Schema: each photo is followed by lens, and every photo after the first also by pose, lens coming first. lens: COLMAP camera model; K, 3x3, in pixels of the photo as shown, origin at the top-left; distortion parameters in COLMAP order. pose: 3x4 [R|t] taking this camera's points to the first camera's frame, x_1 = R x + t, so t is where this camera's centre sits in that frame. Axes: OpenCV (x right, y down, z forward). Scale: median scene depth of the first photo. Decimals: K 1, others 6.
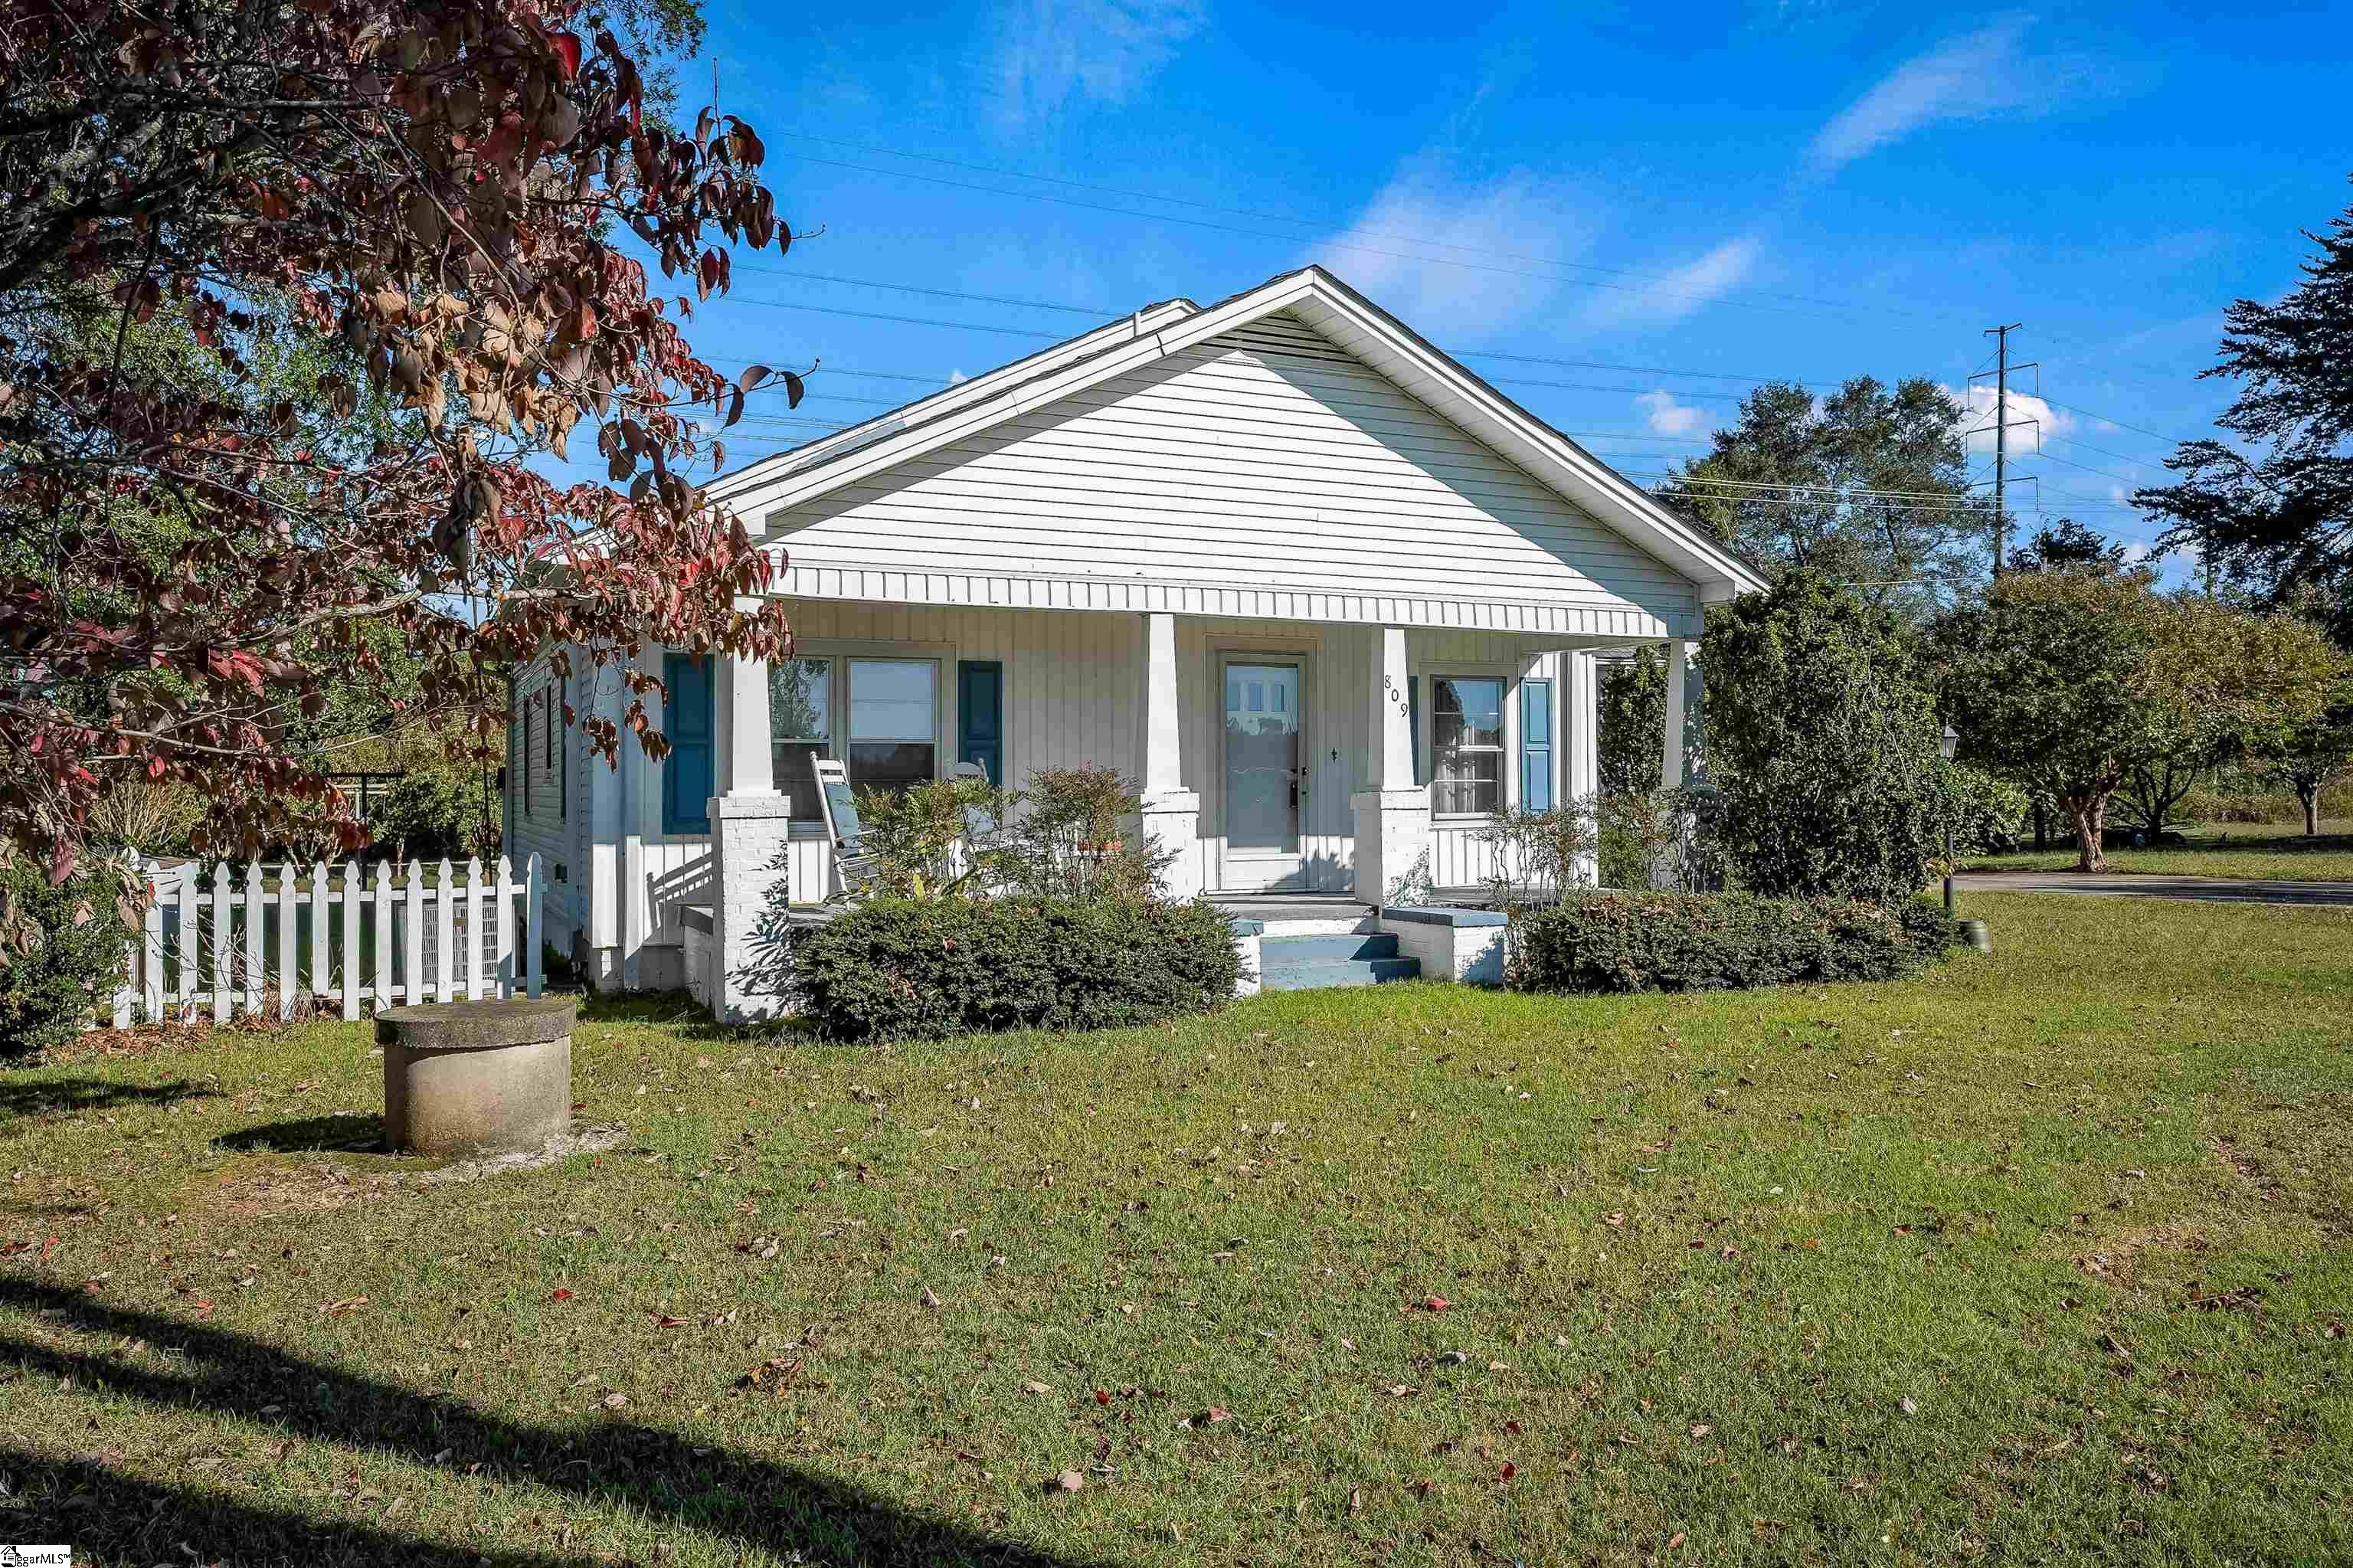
lens RADIAL K [[1684.7, 0, 1192.0], [0, 1684.7, 778.3], [0, 0, 1]] dist [0.000358, 0.000871]
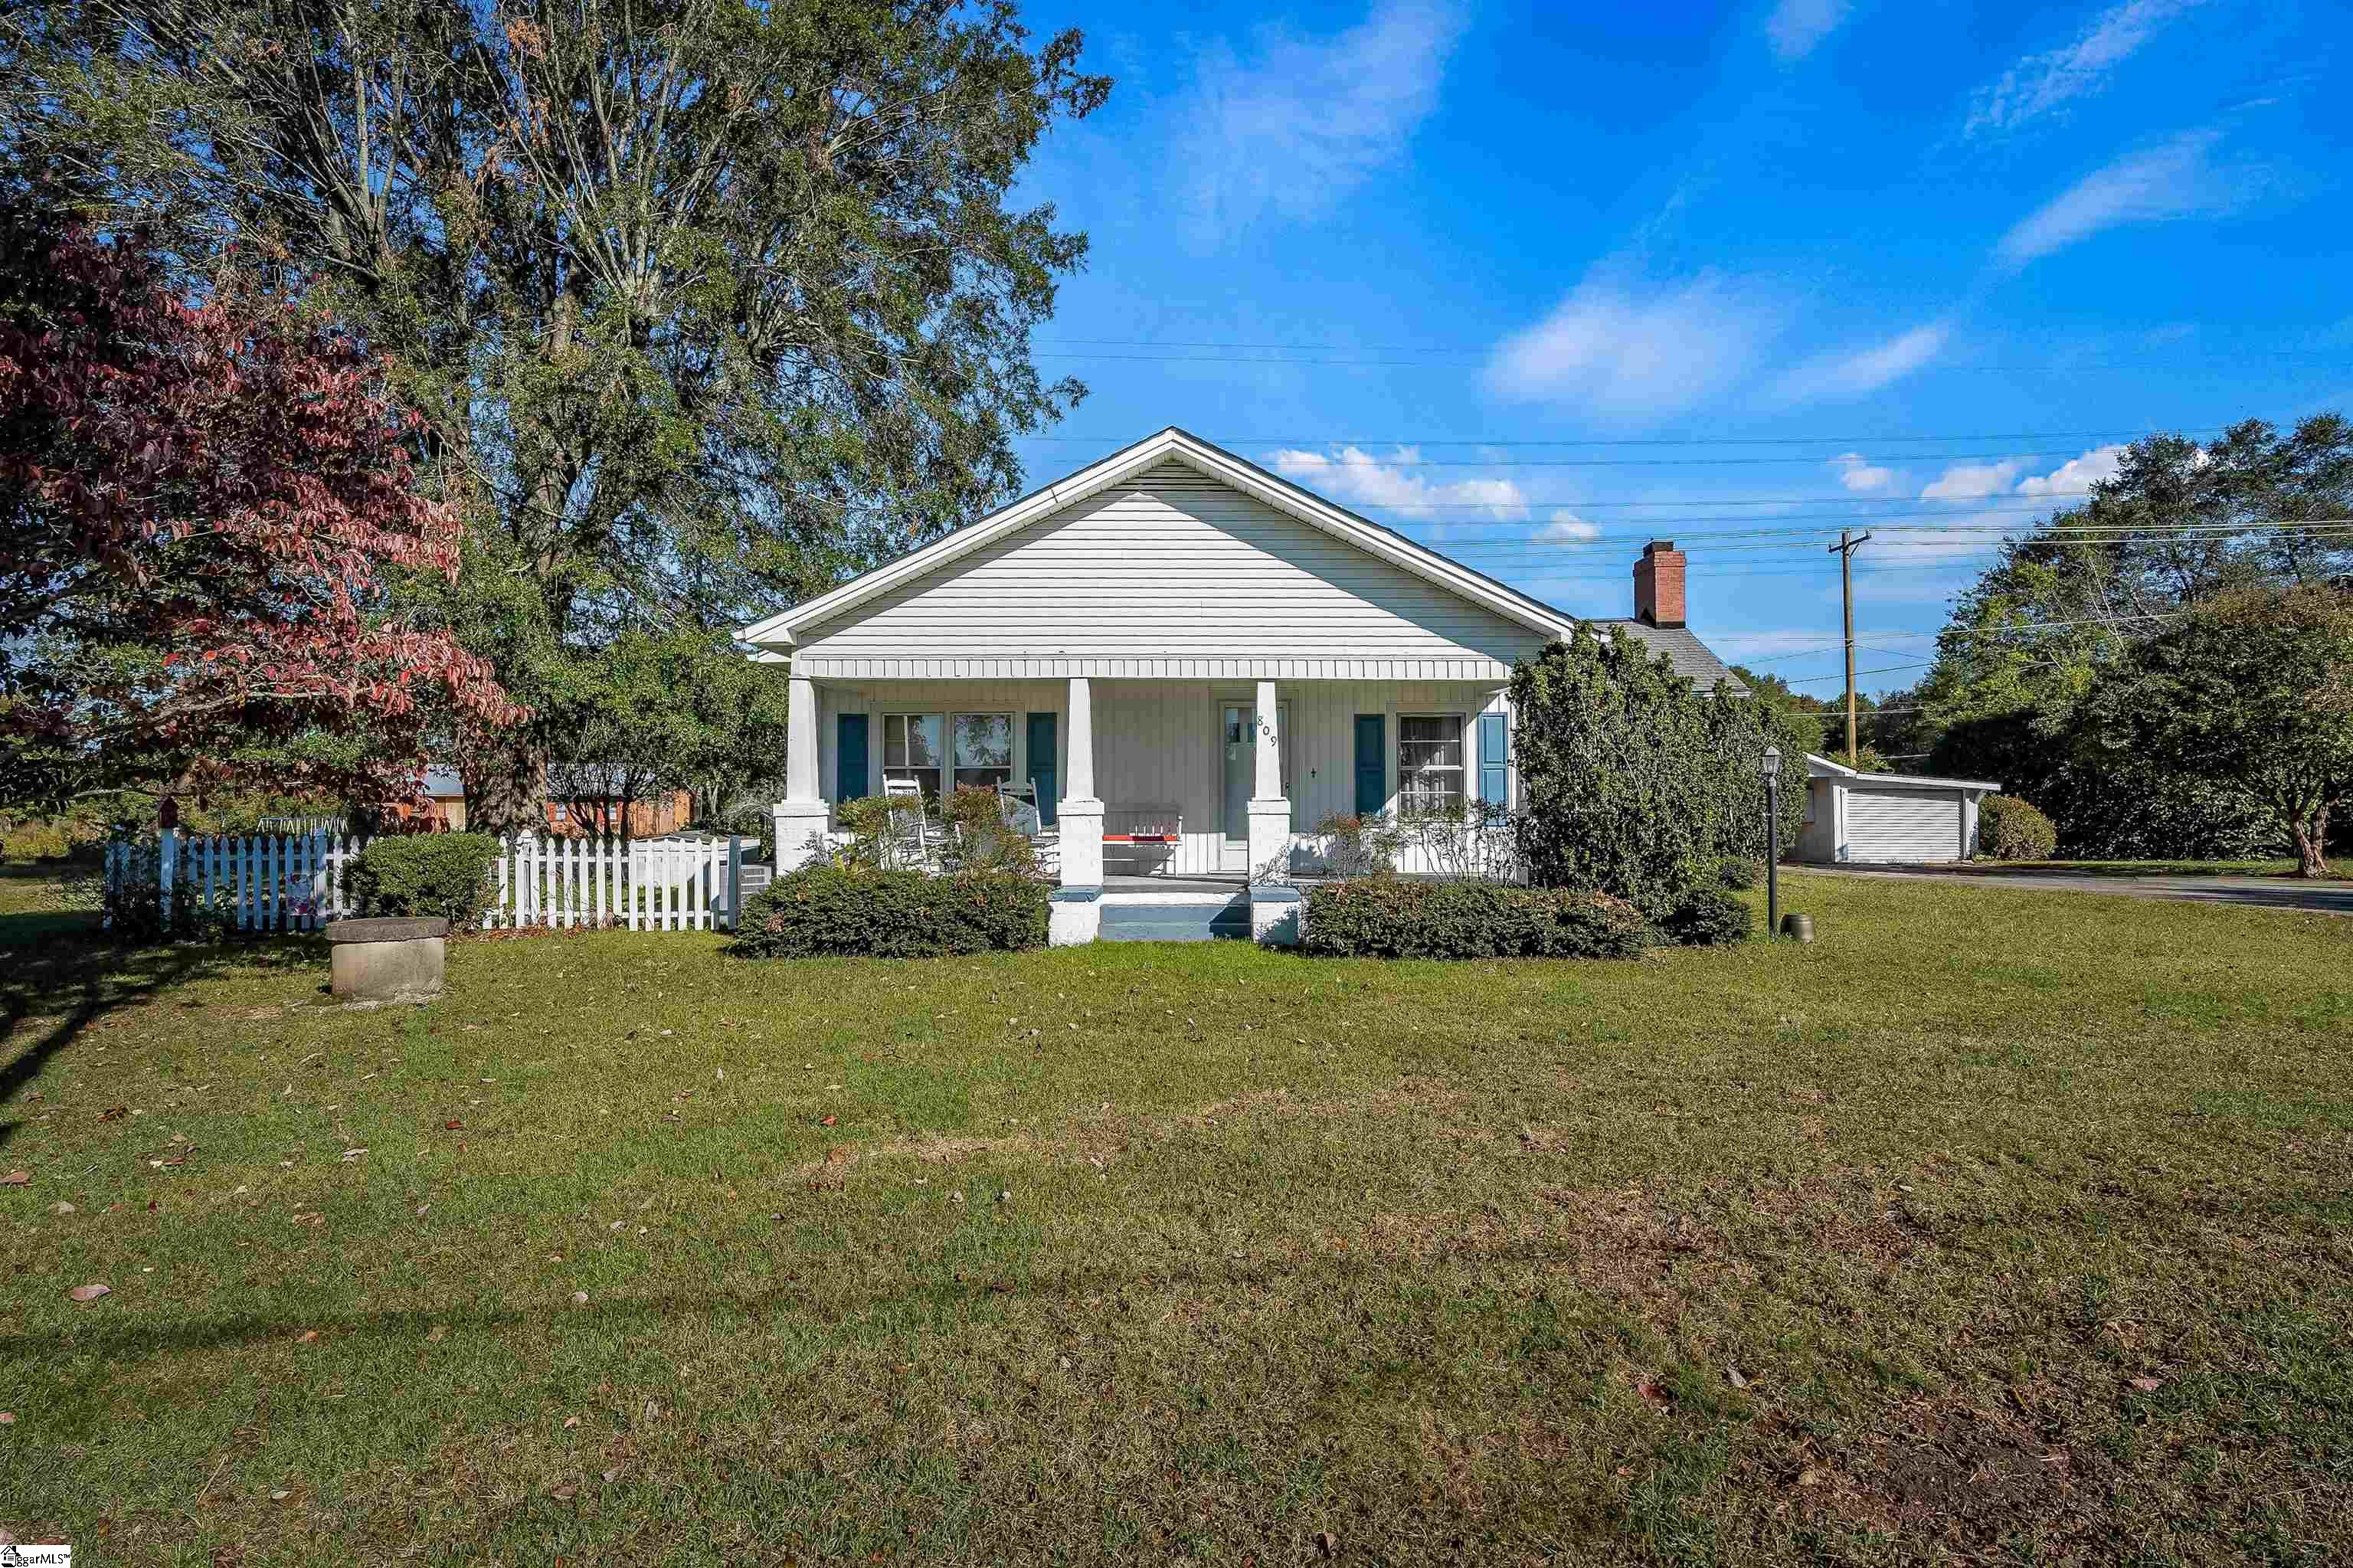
lens RADIAL K [[1196.4, 0, 1189.4], [0, 1196.4, 786.7], [0, 0, 1]] dist [-0.012477, 0.002126]
pose [[0.912473, -0.001642, -0.409133, 0.458937], [0.001404, 0.999999, -0.000881, -0.003333], [0.409134, 0.000229, 0.912474, 0.091995]]
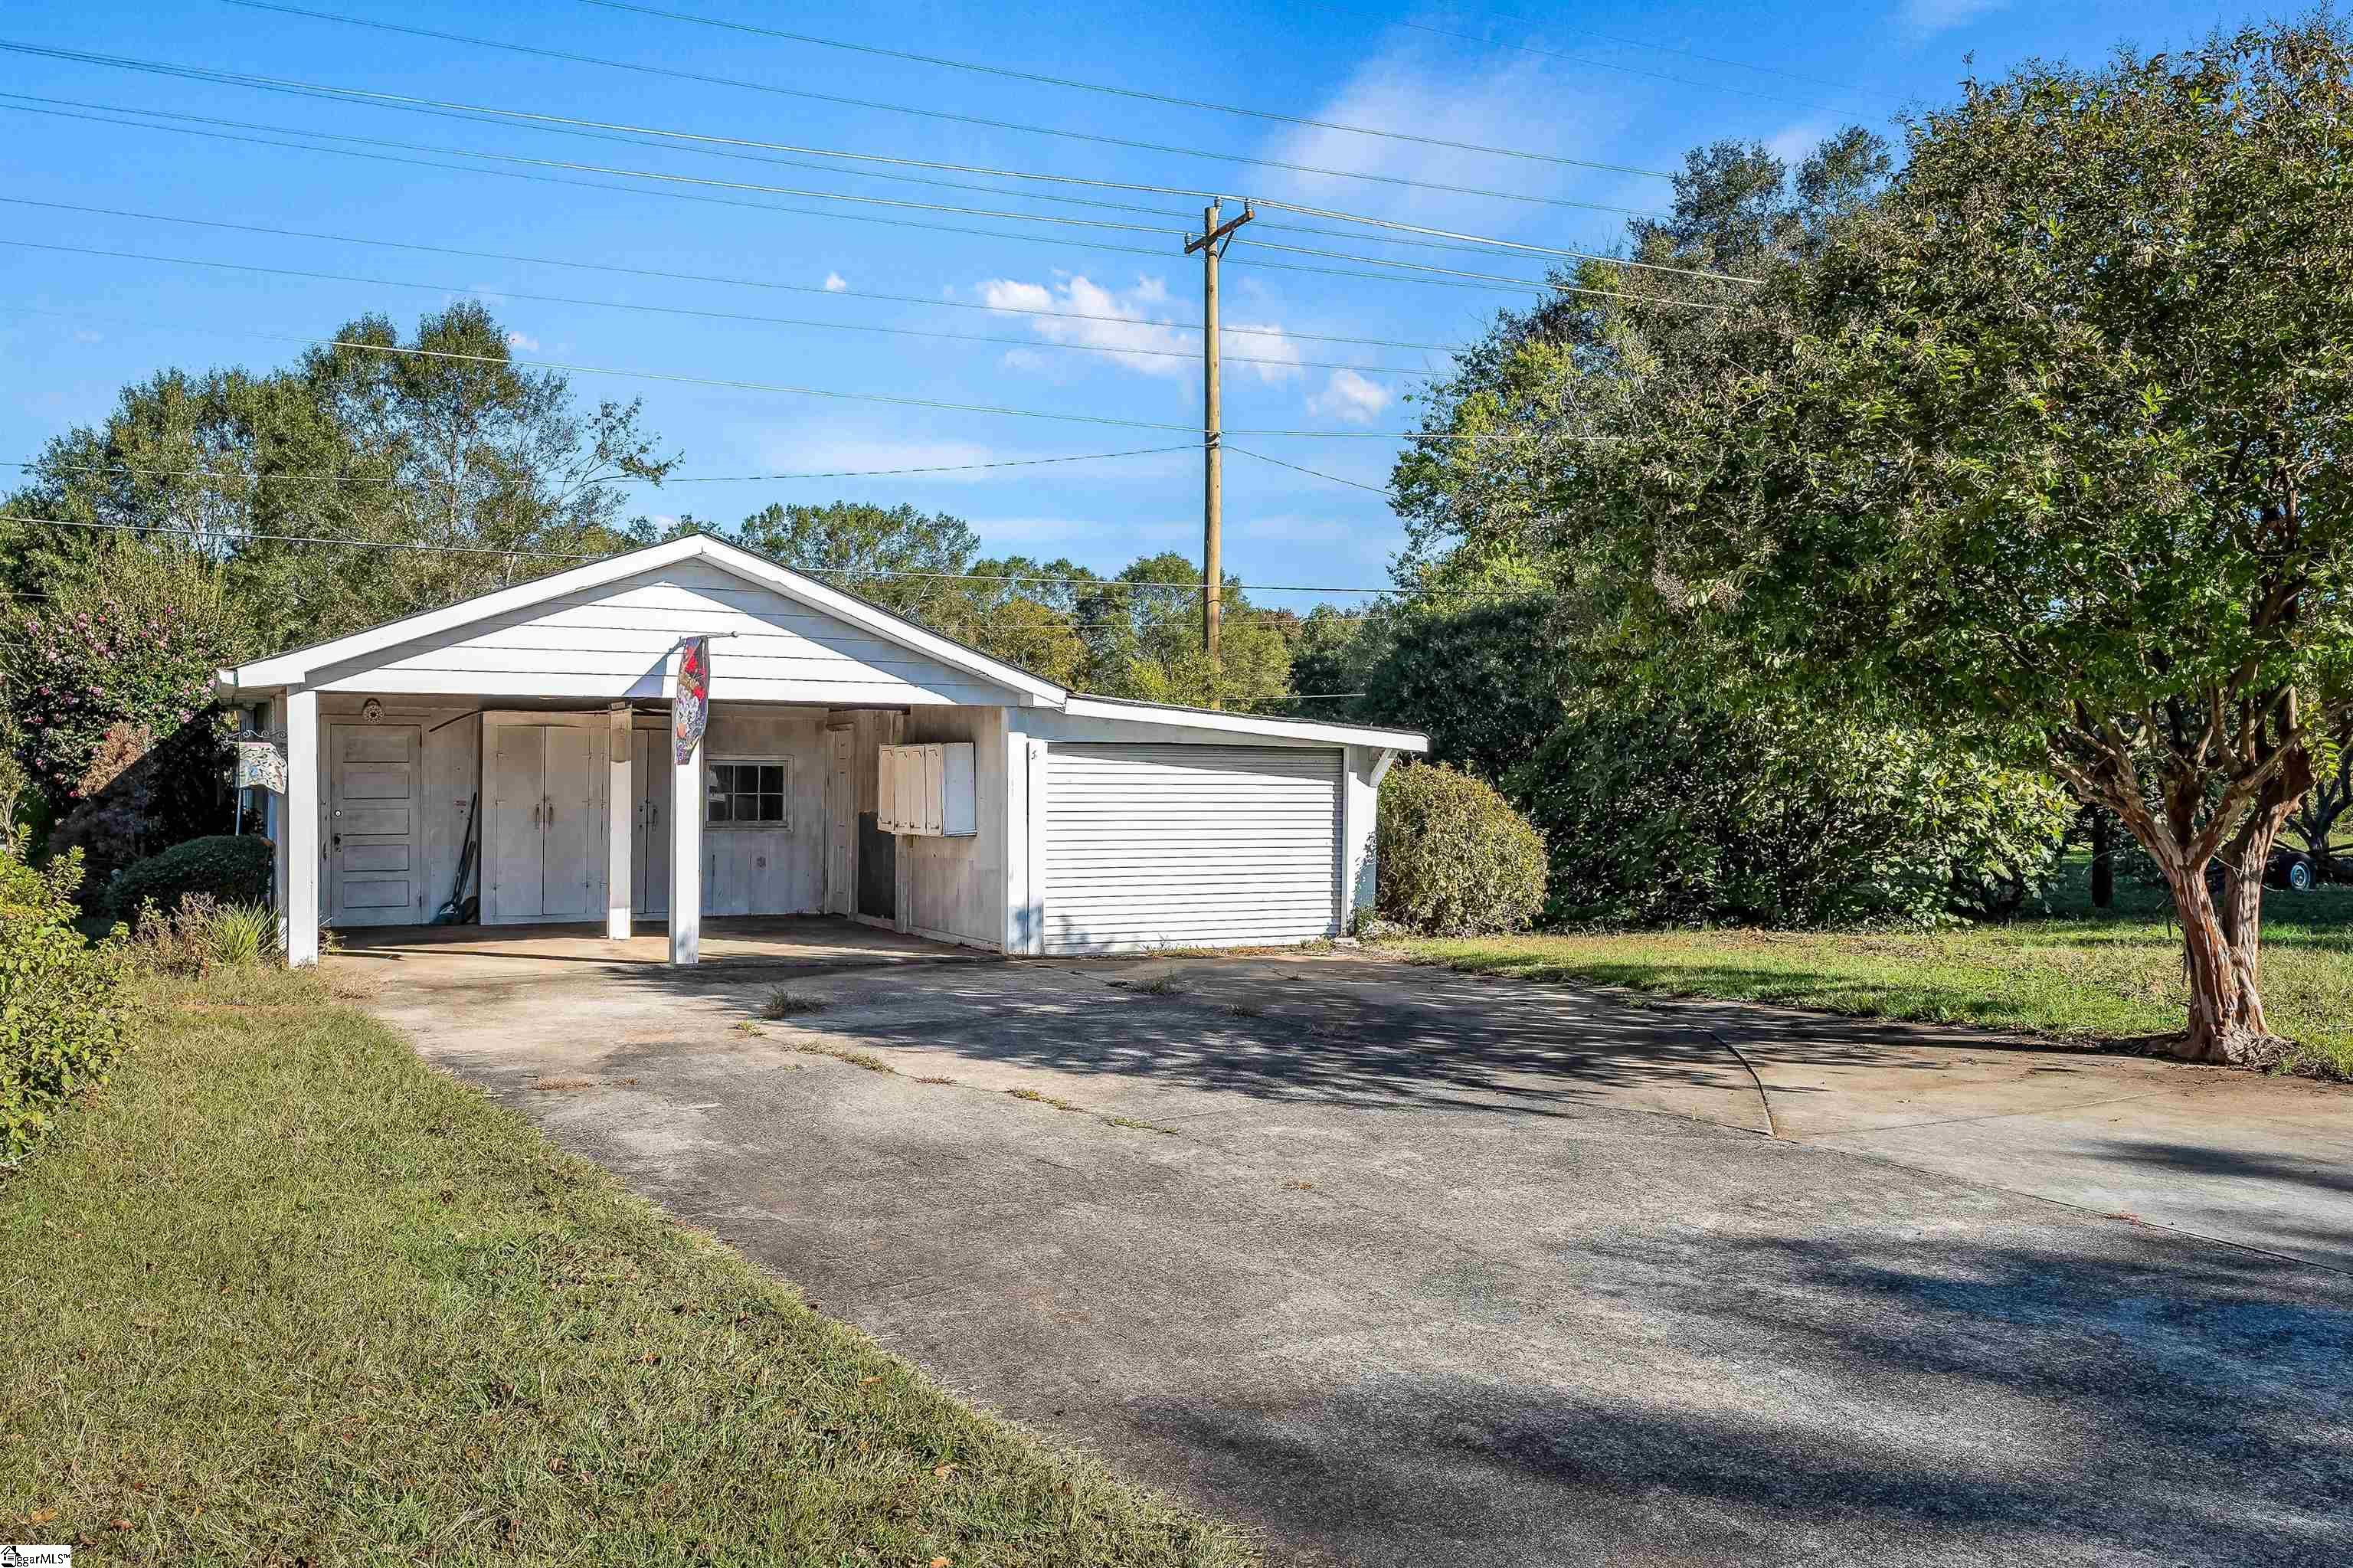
lens RADIAL K [[1848.5, 0, 1164.4], [0, 1848.5, 793.6], [0, 0, 1]] dist [-0.004613, -0.005800]
pose [[0.999808, 0.016536, -0.010546, 0.778575], [-0.016214, 0.999421, 0.029923, -0.003259], [0.011034, -0.029747, 0.999497, 1.507452]]
